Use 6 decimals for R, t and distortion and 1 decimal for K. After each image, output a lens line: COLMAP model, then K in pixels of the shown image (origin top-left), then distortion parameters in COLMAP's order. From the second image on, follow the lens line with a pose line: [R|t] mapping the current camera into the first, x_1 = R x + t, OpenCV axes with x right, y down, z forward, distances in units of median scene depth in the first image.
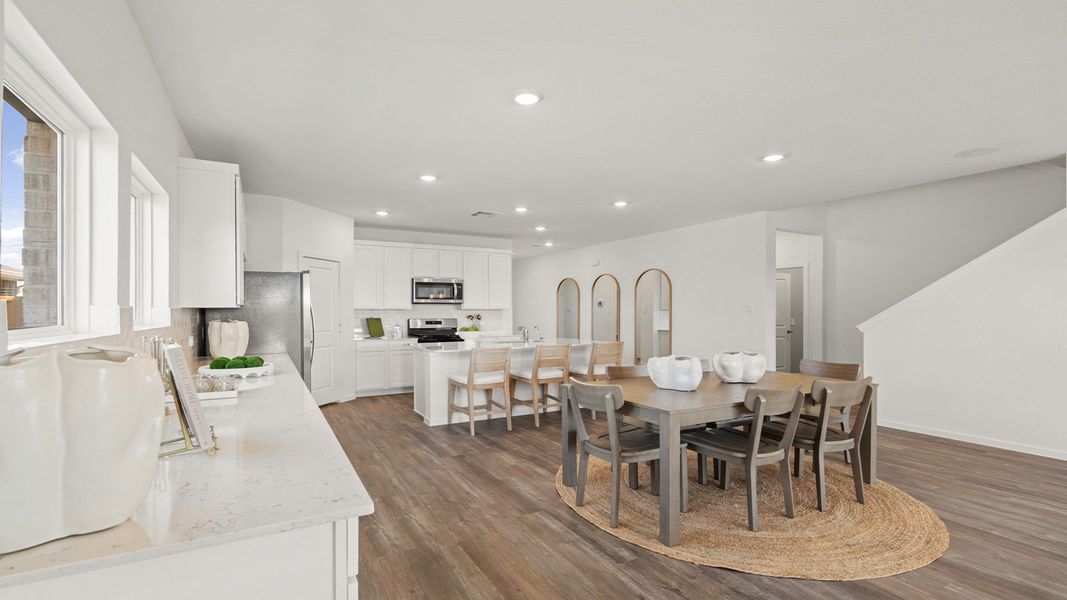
lens RADIAL K [[469.4, 0, 528.7], [0, 469.4, 300.7], [0, 0, 1]] dist [0.005067, -0.001921]
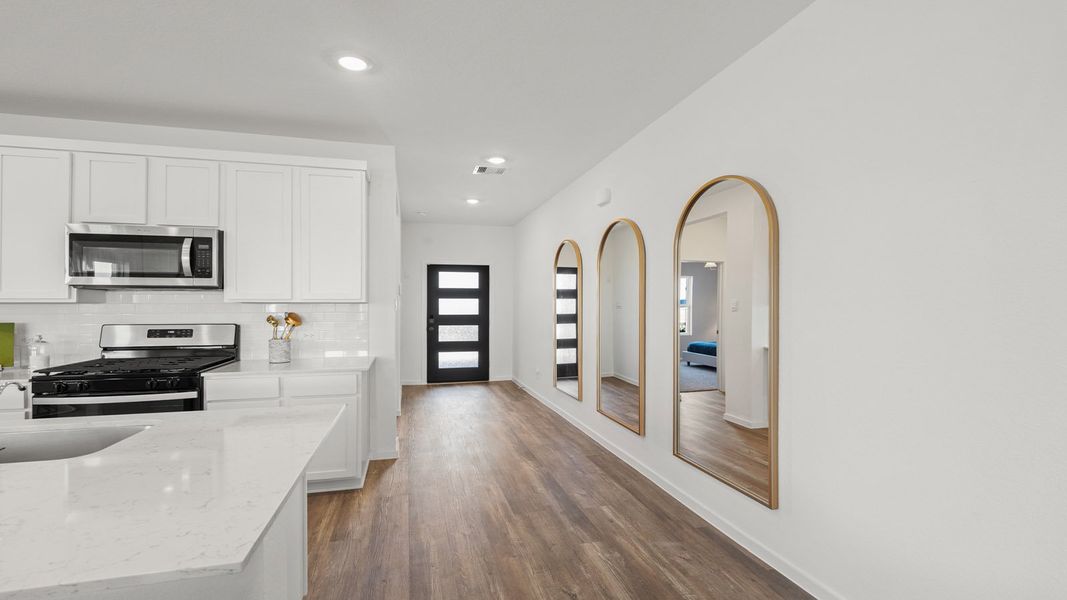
lens RADIAL K [[469.4, 0, 528.4], [0, 469.4, 305.3], [0, 0, 1]] dist [0.005067, -0.001921]
pose [[0.980034, -0.001847, -0.198824, 0.211317], [0.007494, 0.999589, 0.027656, 0.012525], [0.198691, -0.028594, 0.979645, 0.683030]]
